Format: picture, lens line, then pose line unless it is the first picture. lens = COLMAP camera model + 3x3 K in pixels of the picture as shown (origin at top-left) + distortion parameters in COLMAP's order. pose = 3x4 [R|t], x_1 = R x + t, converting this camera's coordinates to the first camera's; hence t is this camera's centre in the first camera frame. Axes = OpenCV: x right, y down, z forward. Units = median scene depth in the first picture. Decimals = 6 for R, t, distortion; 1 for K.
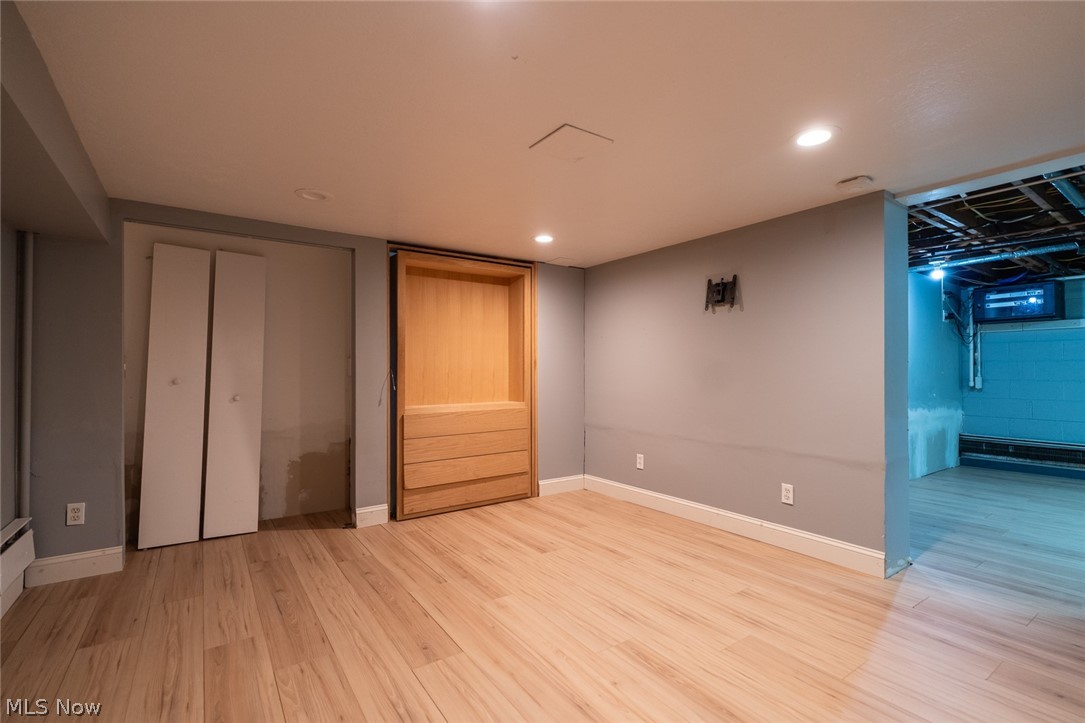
lens RADIAL K [[494.5, 0, 525.8], [0, 494.5, 363.2], [0, 0, 1]] dist [0.002230, -0.001948]
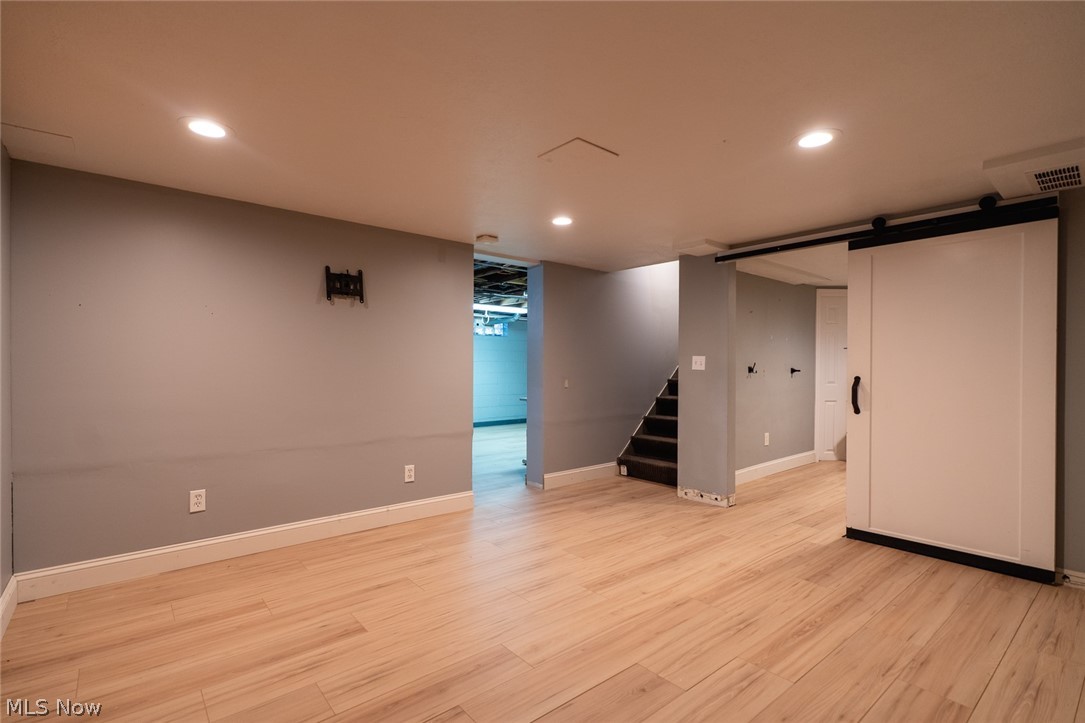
lens RADIAL K [[494.5, 0, 550.0], [0, 494.5, 360.7], [0, 0, 1]] dist [0.002230, -0.001948]
pose [[-0.114587, 0.018089, 0.993249, -0.636953], [-0.020794, 0.999571, -0.020603, 0.015624], [-0.993196, -0.023014, -0.114161, 0.773500]]
